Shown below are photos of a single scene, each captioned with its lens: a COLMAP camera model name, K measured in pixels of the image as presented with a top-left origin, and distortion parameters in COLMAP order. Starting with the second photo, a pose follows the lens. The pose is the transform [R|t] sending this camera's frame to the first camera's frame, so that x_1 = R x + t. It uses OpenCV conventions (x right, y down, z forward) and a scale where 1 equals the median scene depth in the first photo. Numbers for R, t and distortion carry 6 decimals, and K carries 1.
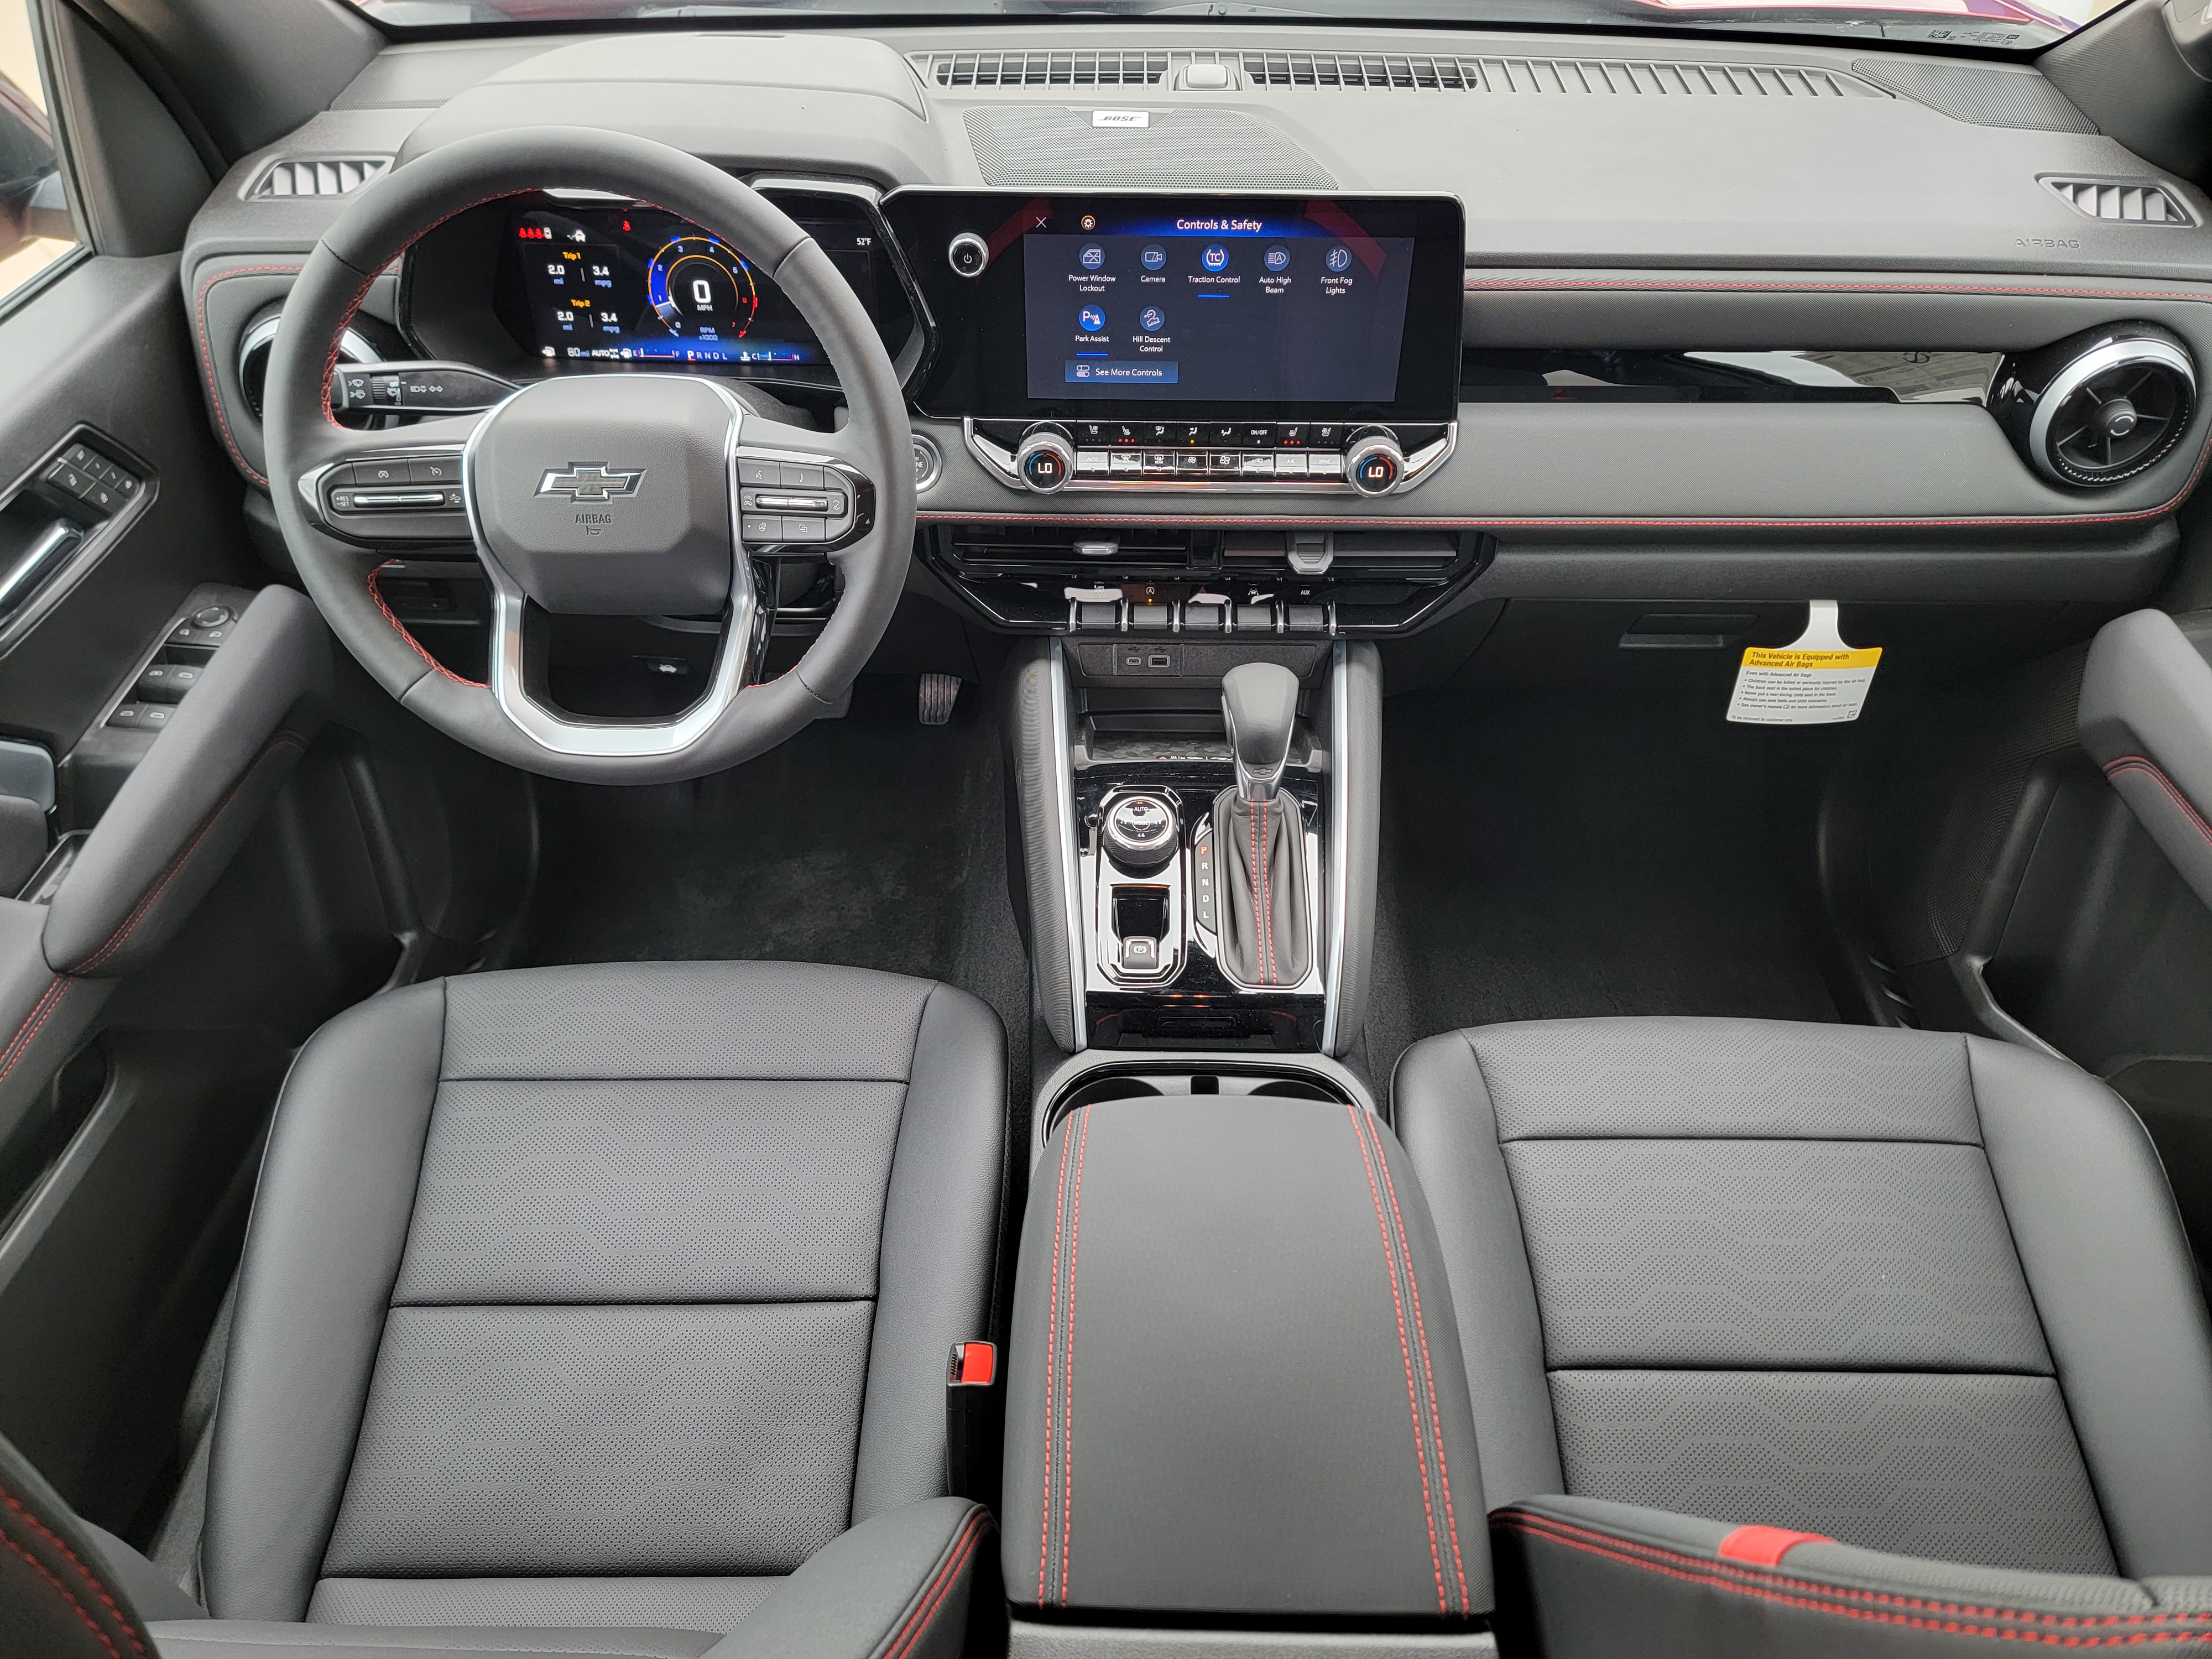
lens RADIAL K [[1548.8, 0, 1108.8], [0, 1548.8, 815.6], [0, 0, 1]] dist [0.084181, -0.073333]
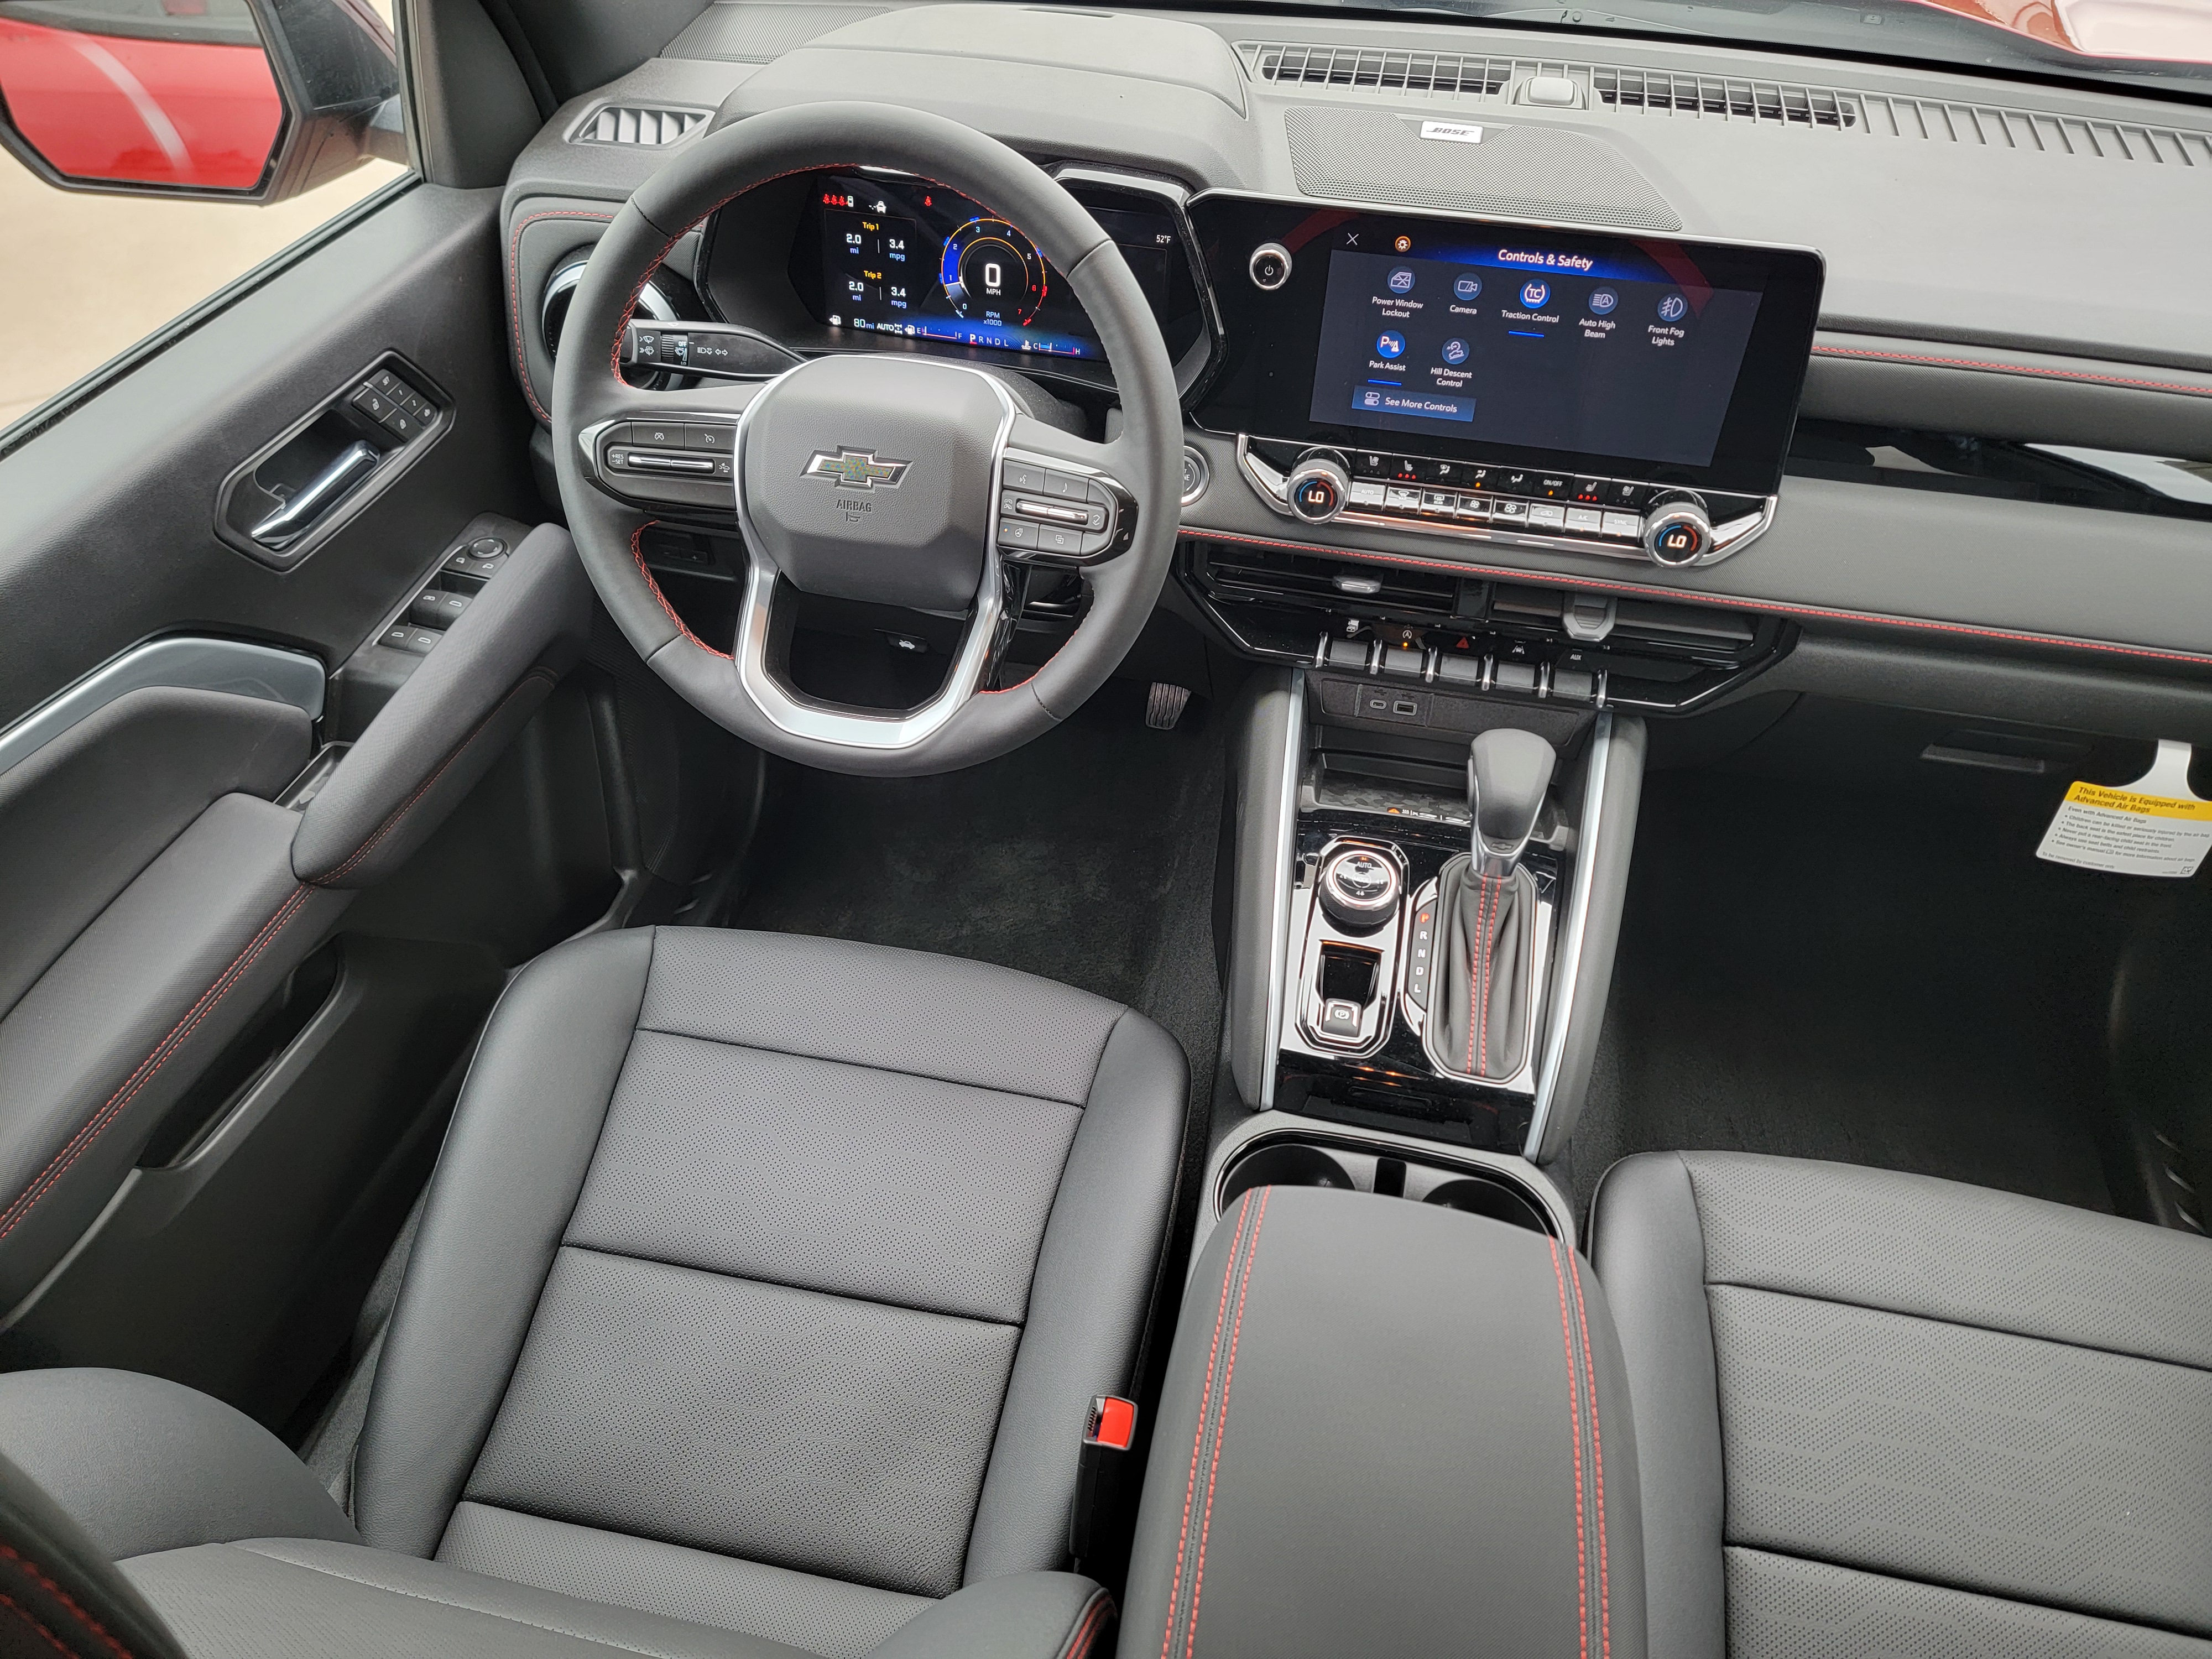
lens RADIAL K [[1548.8, 0, 1112.2], [0, 1548.8, 830.0], [0, 0, 1]] dist [0.084181, -0.073333]
pose [[0.981488, 0.143509, -0.126833, -0.013417], [-0.140368, 0.989536, 0.033410, -0.035950], [0.130300, -0.014988, 0.991361, 0.038947]]
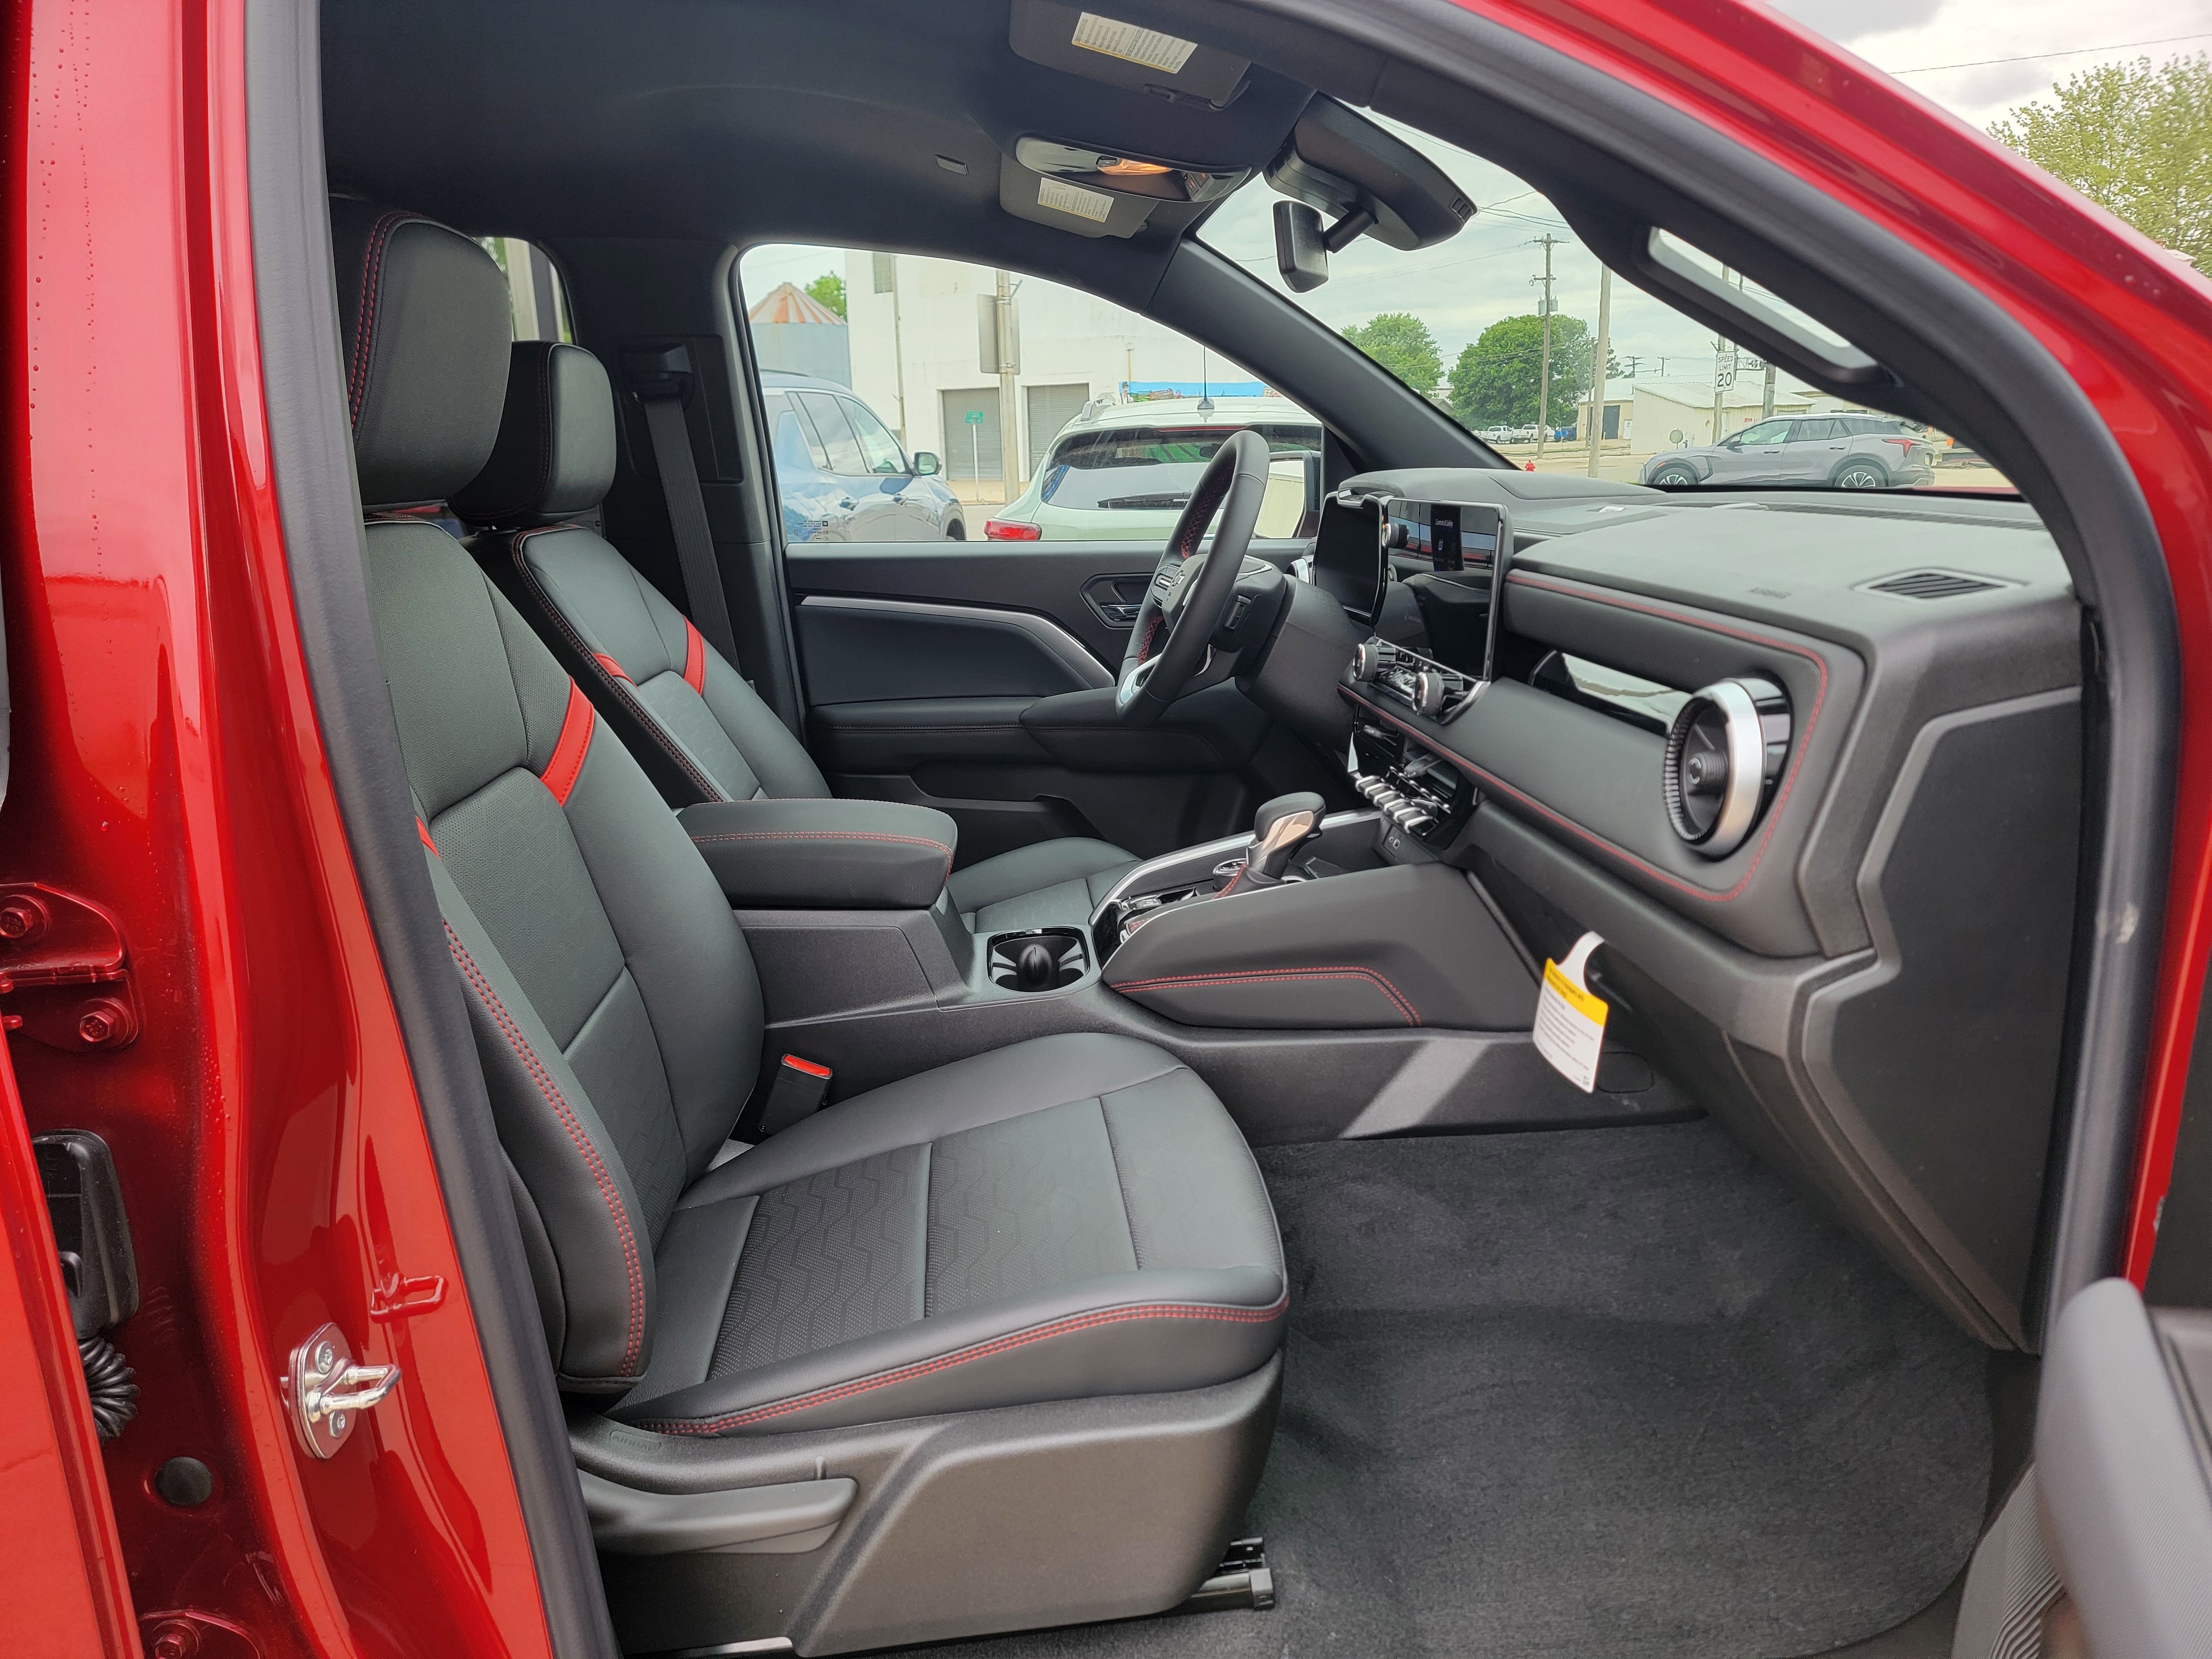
lens RADIAL K [[1548.8, 0, 1122.3], [0, 1548.8, 843.7], [0, 0, 1]] dist [0.084181, -0.073333]
pose [[0.101154, 0.227805, -0.968438, 1.430929], [-0.643233, 0.757579, 0.111018, -0.106739], [0.758959, 0.611702, 0.223164, 0.581903]]
